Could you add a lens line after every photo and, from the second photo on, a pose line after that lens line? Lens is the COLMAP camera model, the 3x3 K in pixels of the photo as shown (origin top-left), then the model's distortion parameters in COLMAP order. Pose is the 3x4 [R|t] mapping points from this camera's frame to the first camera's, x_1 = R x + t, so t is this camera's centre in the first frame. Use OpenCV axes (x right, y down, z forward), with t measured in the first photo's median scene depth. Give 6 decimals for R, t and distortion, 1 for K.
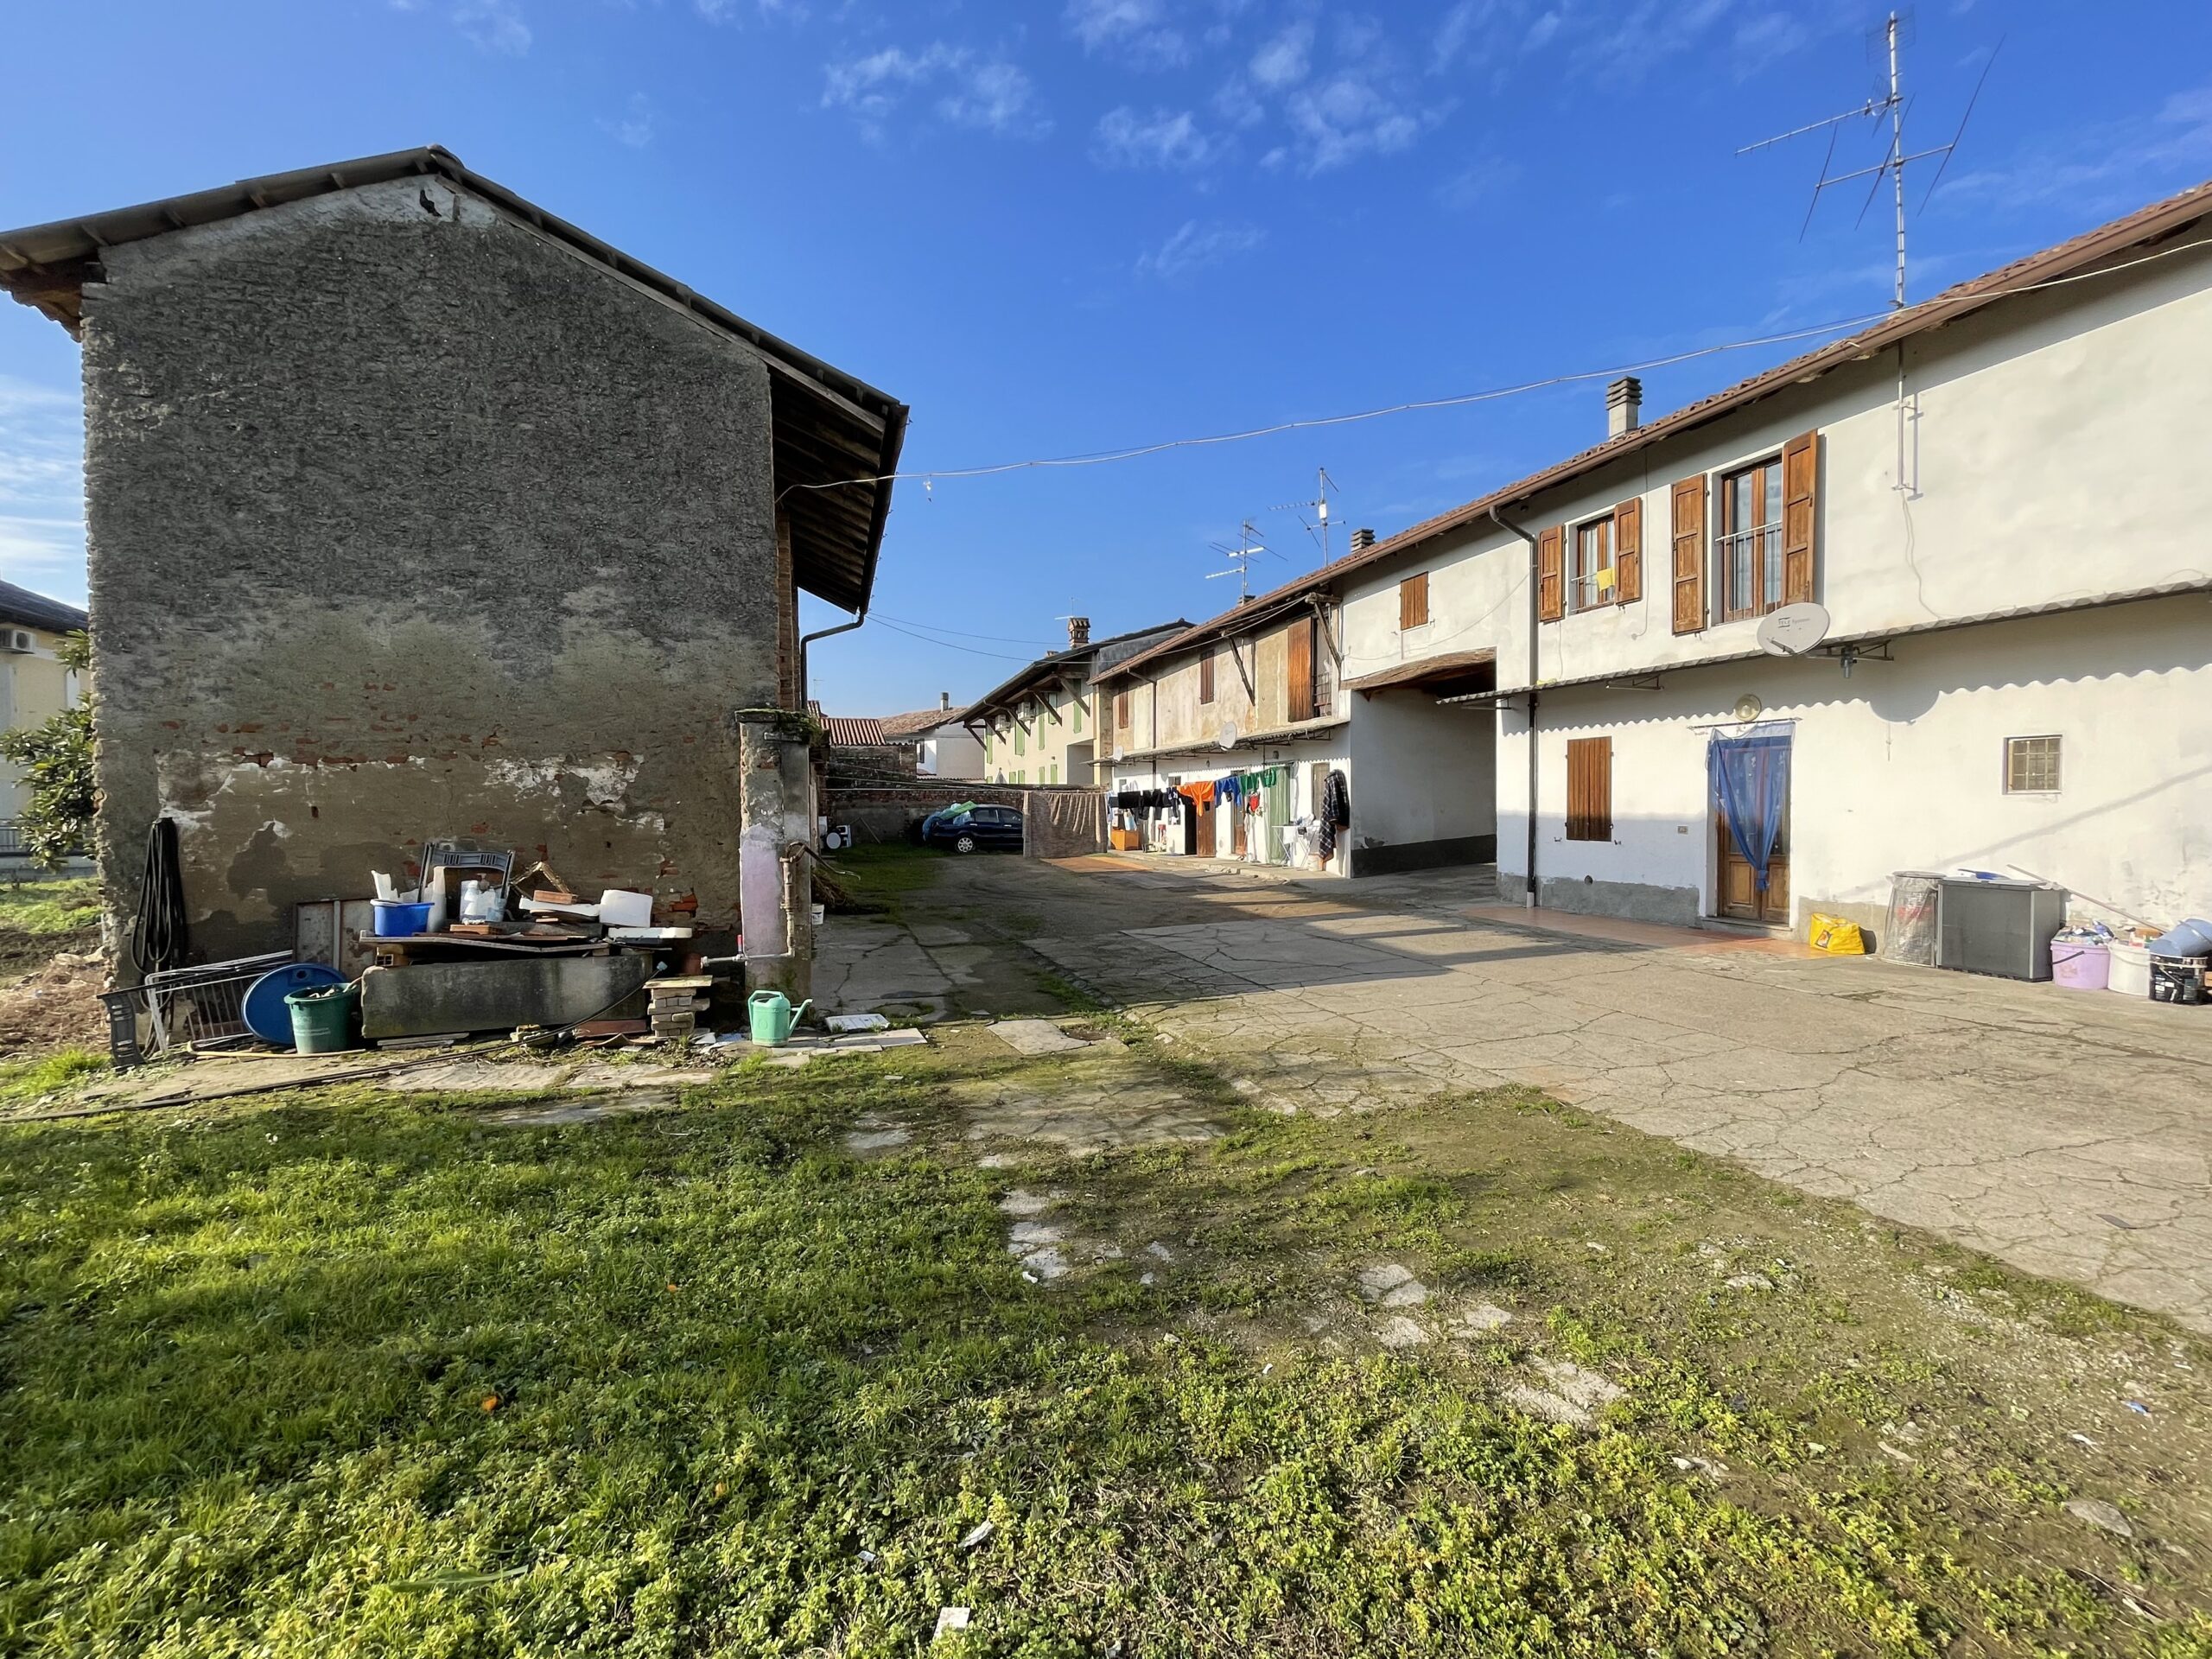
lens RADIAL K [[890.8, 0, 1099.1], [0, 890.8, 824.5], [0, 0, 1]] dist [-0.003616, 0.000400]
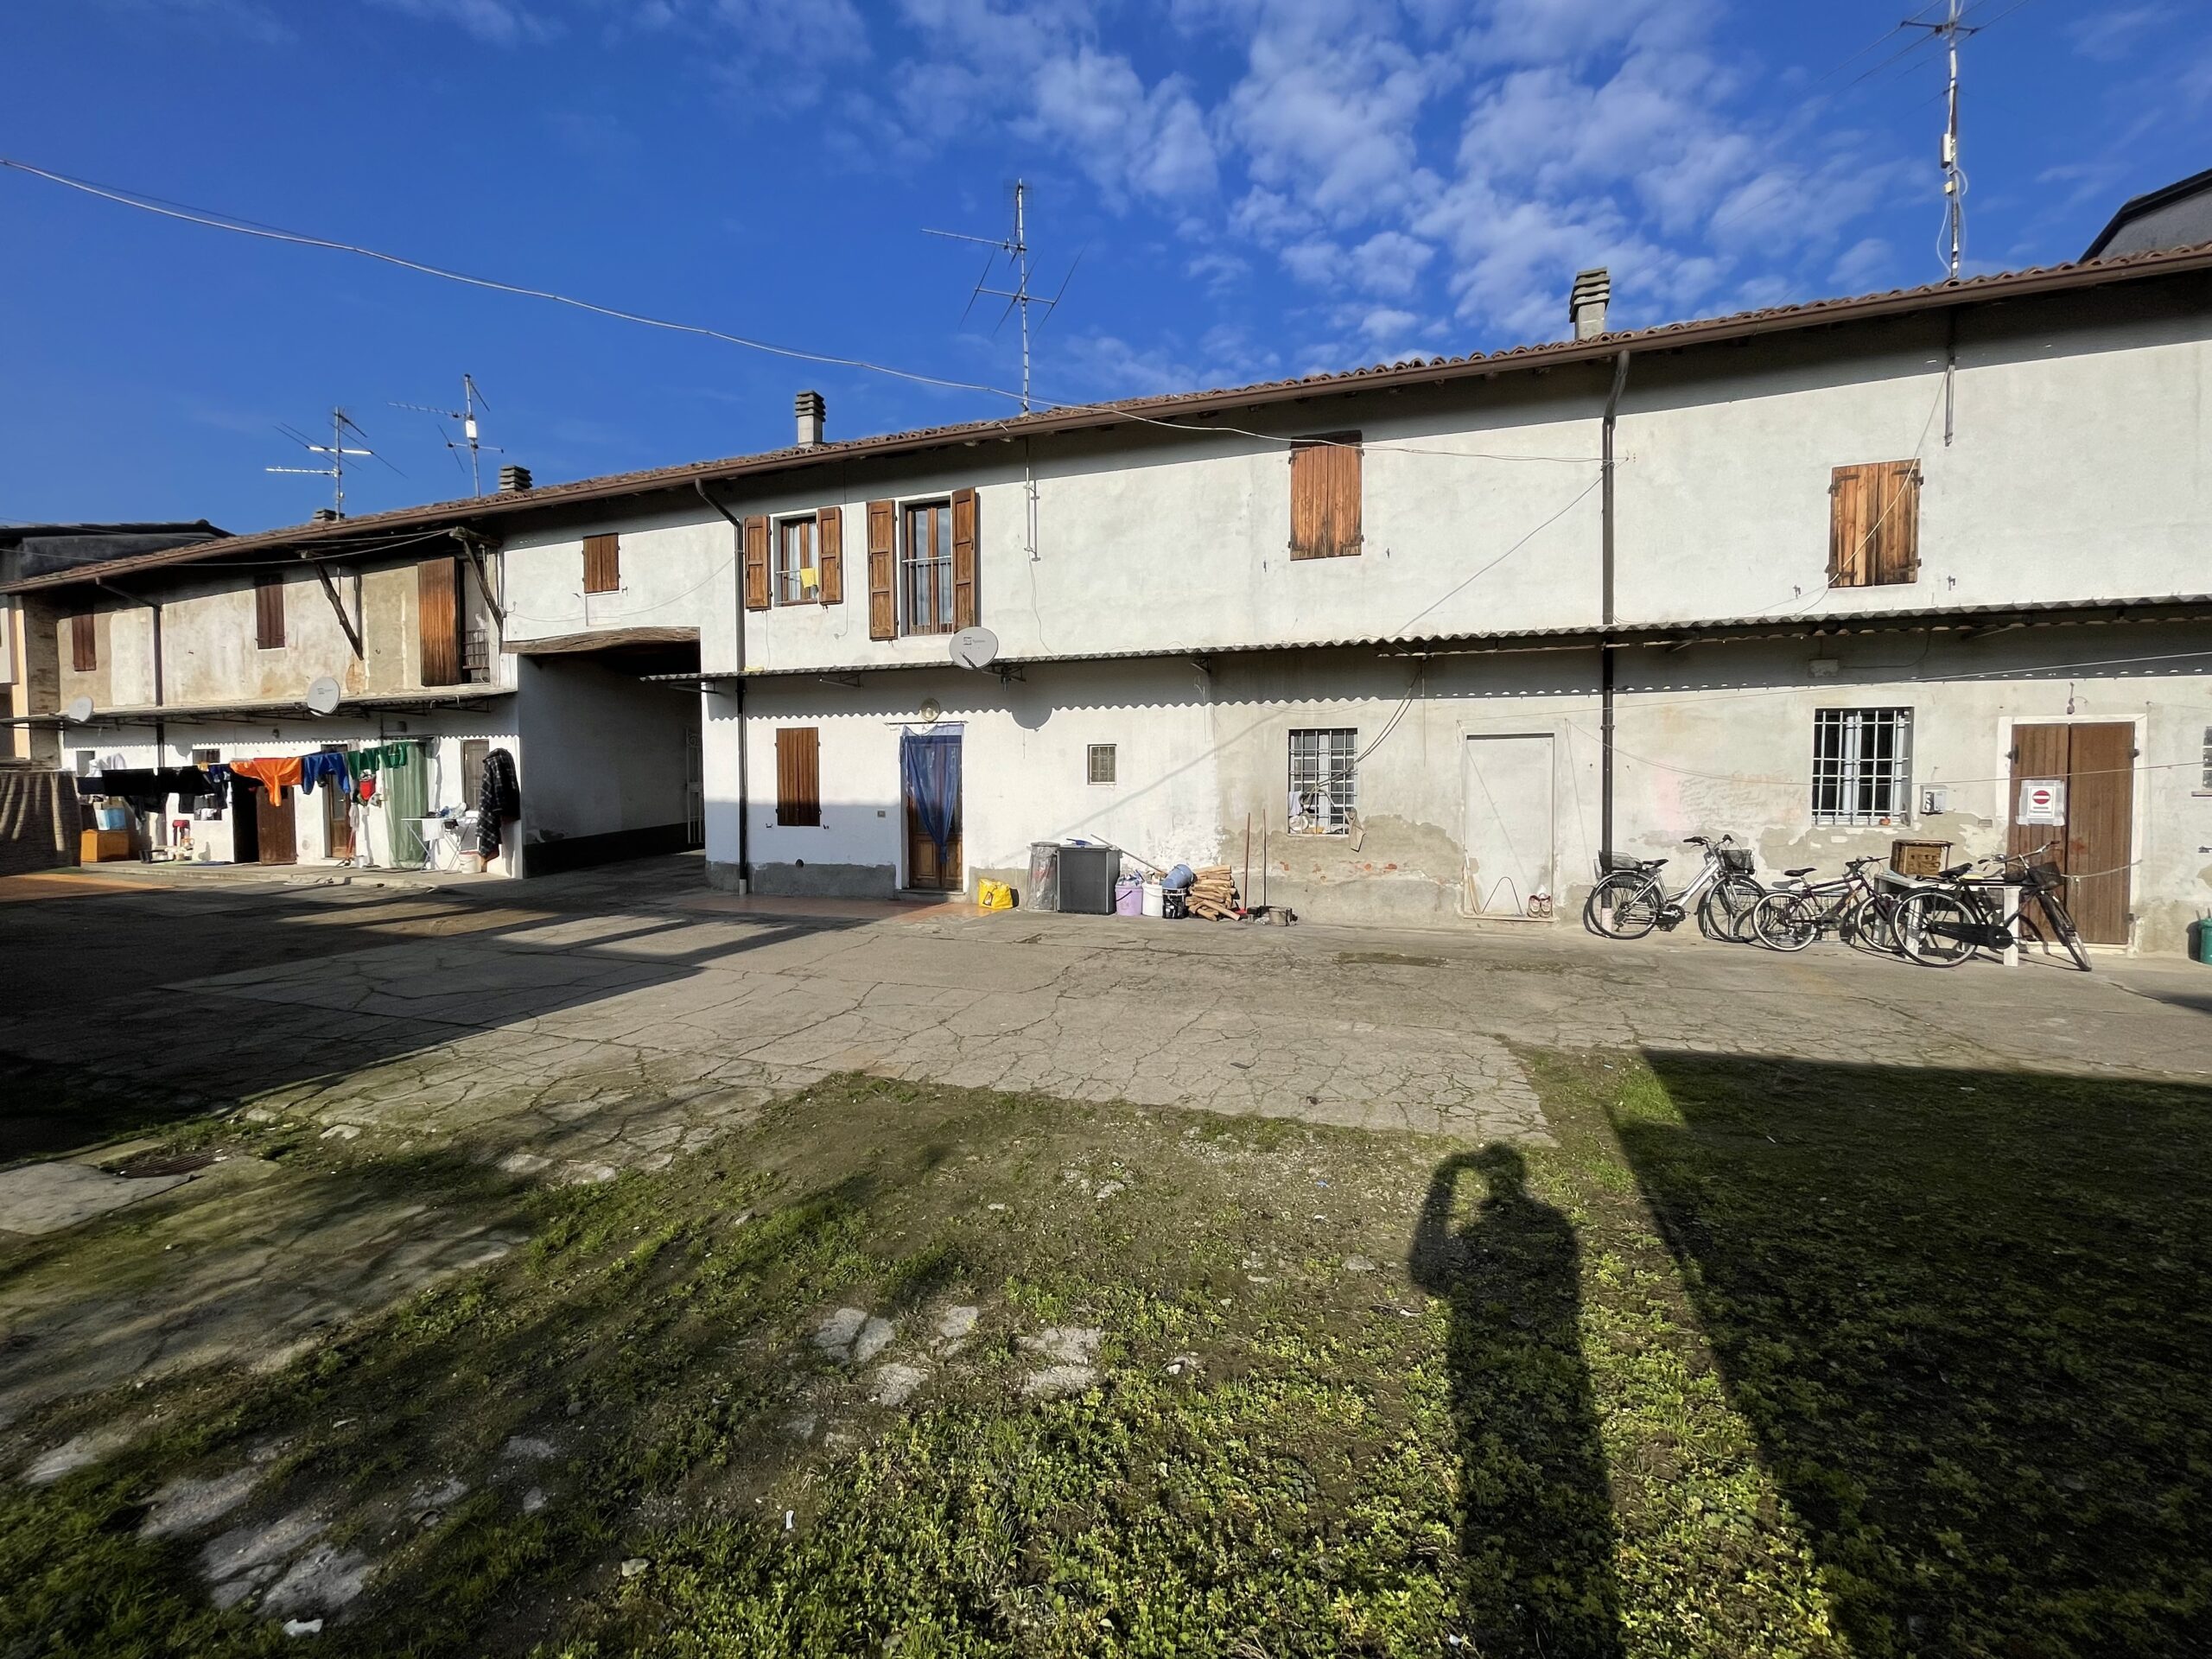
lens RADIAL K [[890.8, 0, 1099.1], [0, 890.8, 824.5], [0, 0, 1]] dist [-0.003616, 0.000400]
pose [[0.622279, -0.025685, 0.782374, -0.059955], [0.015704, 0.999670, 0.020329, 0.001133], [-0.782638, -0.000364, 0.622477, 0.084042]]
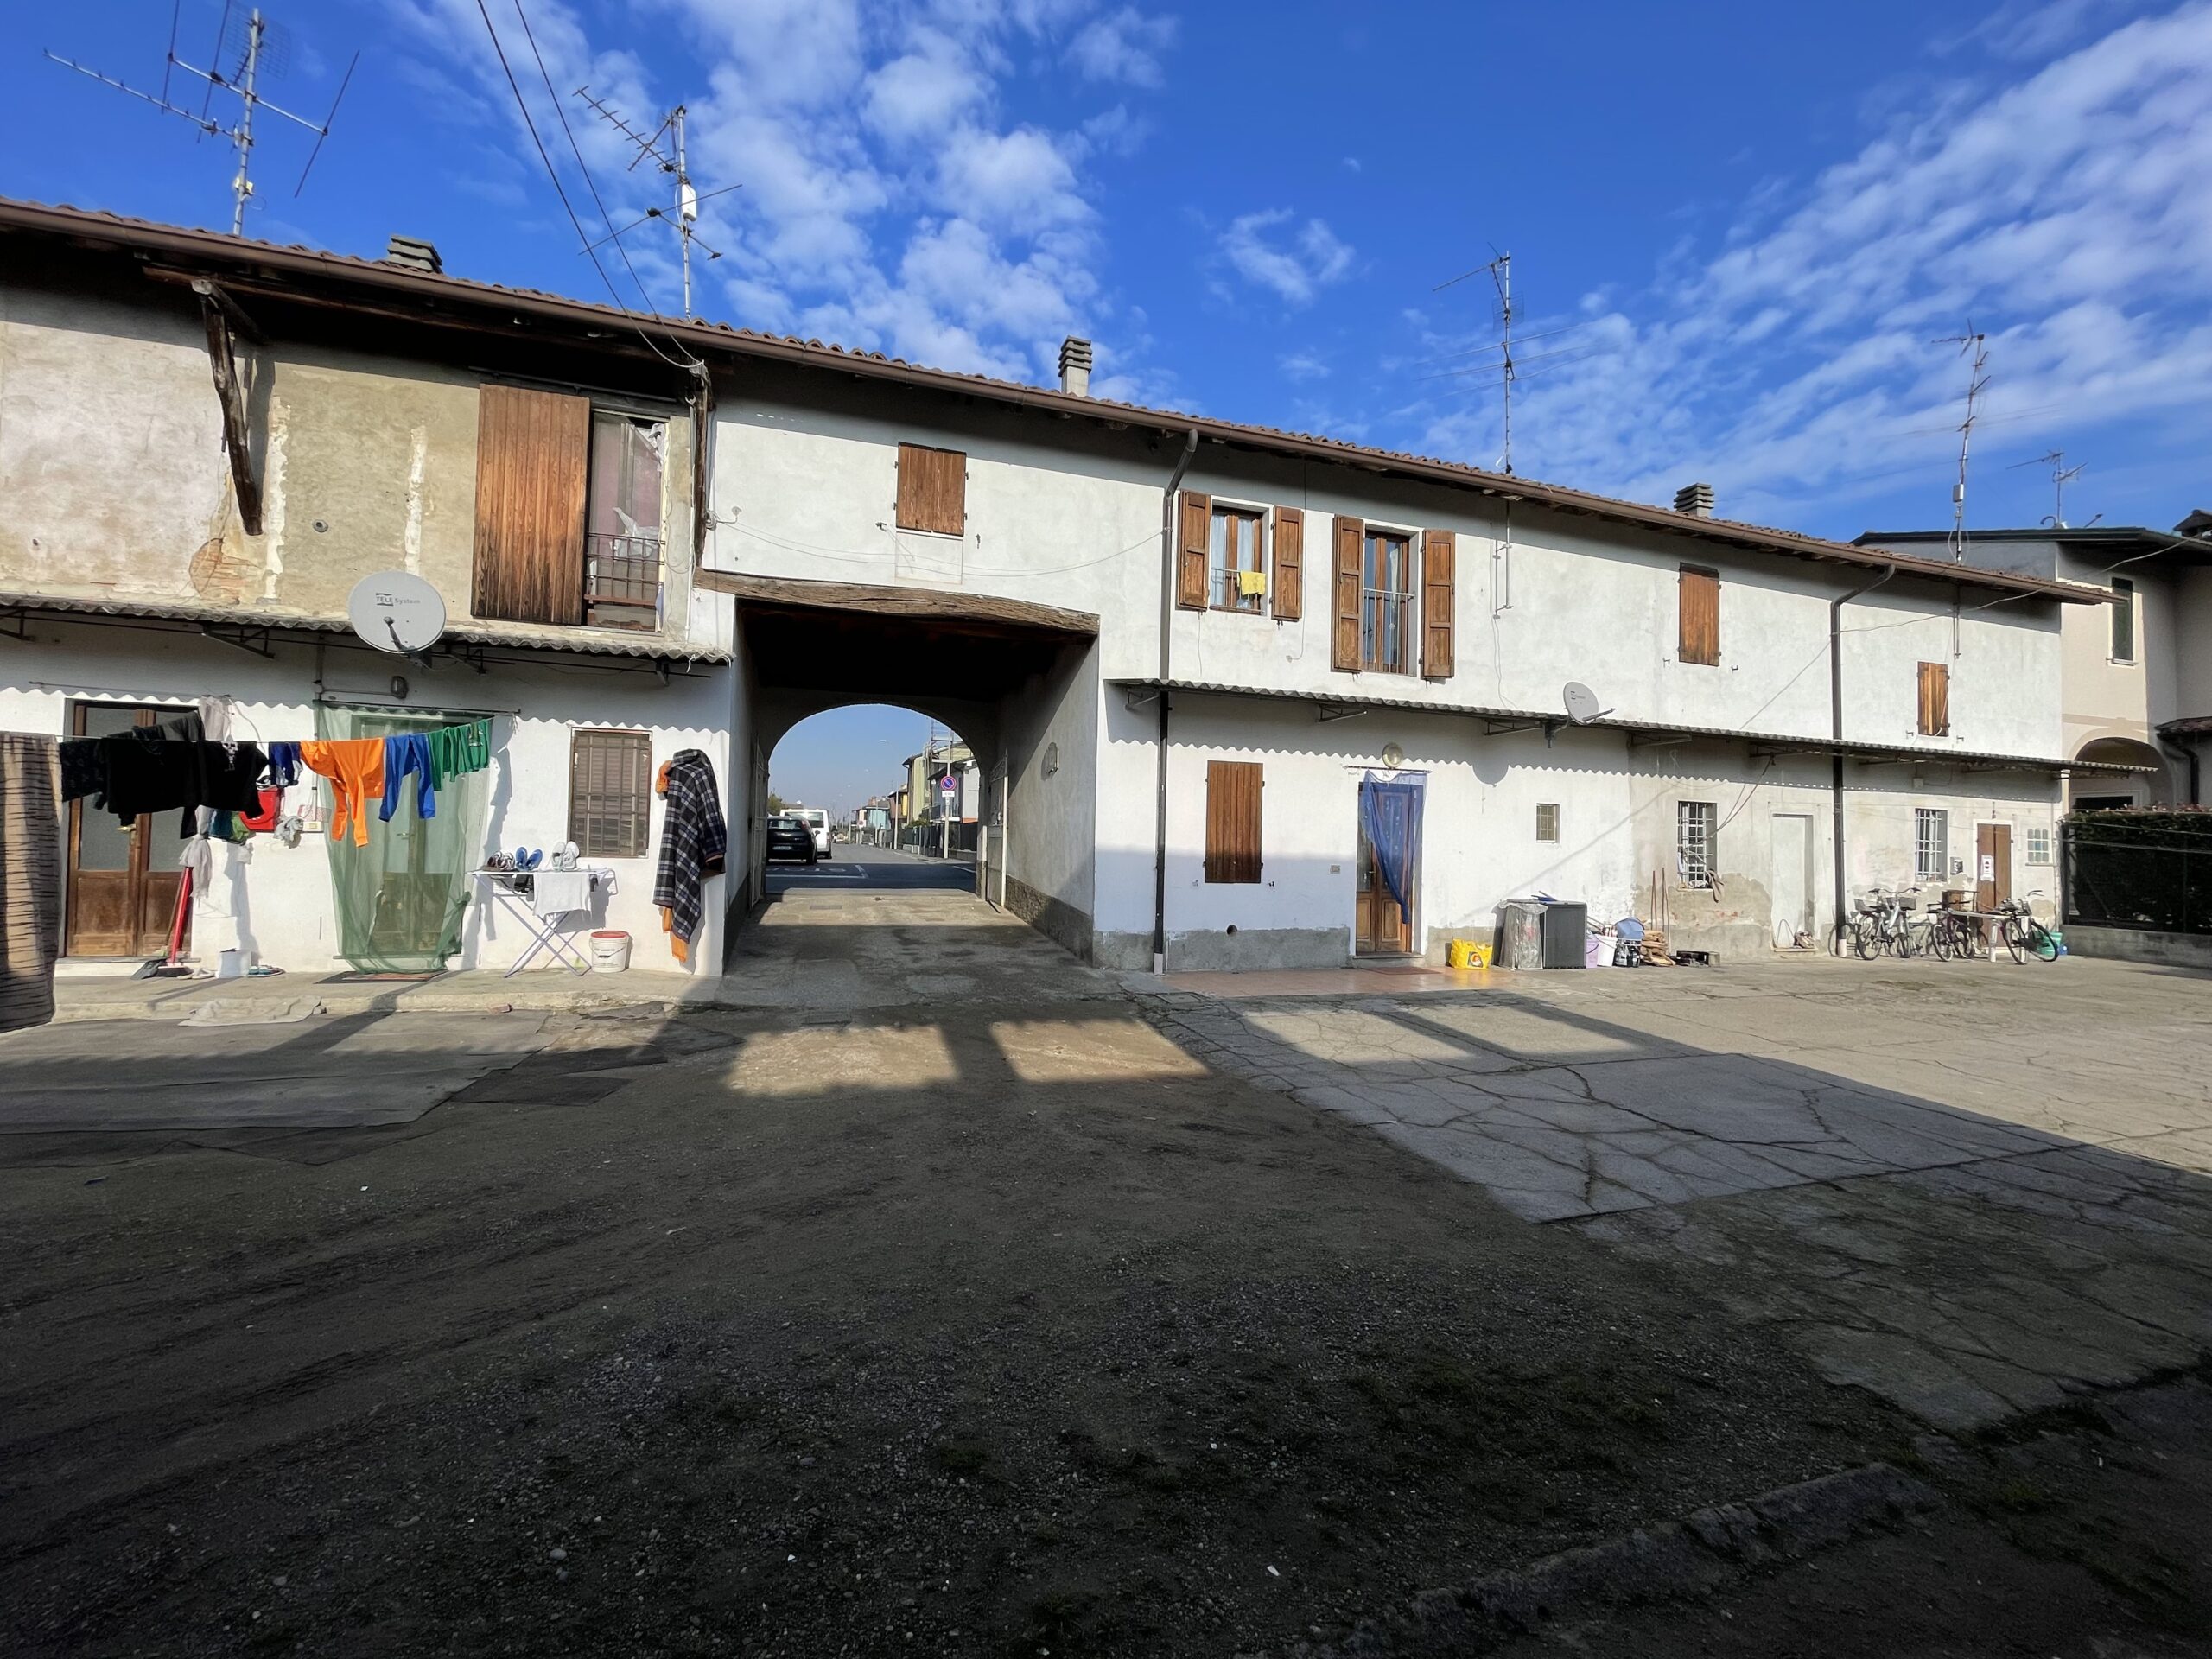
lens RADIAL K [[912.0, 0, 1102.3], [0, 912.0, 826.9], [0, 0, 1]] dist [-0.005574, -0.000100]
pose [[0.011394, 0.026817, 0.999575, -0.372258], [-0.001845, 0.999639, -0.026797, -0.013514], [-0.999933, -0.001539, 0.011439, 1.321885]]
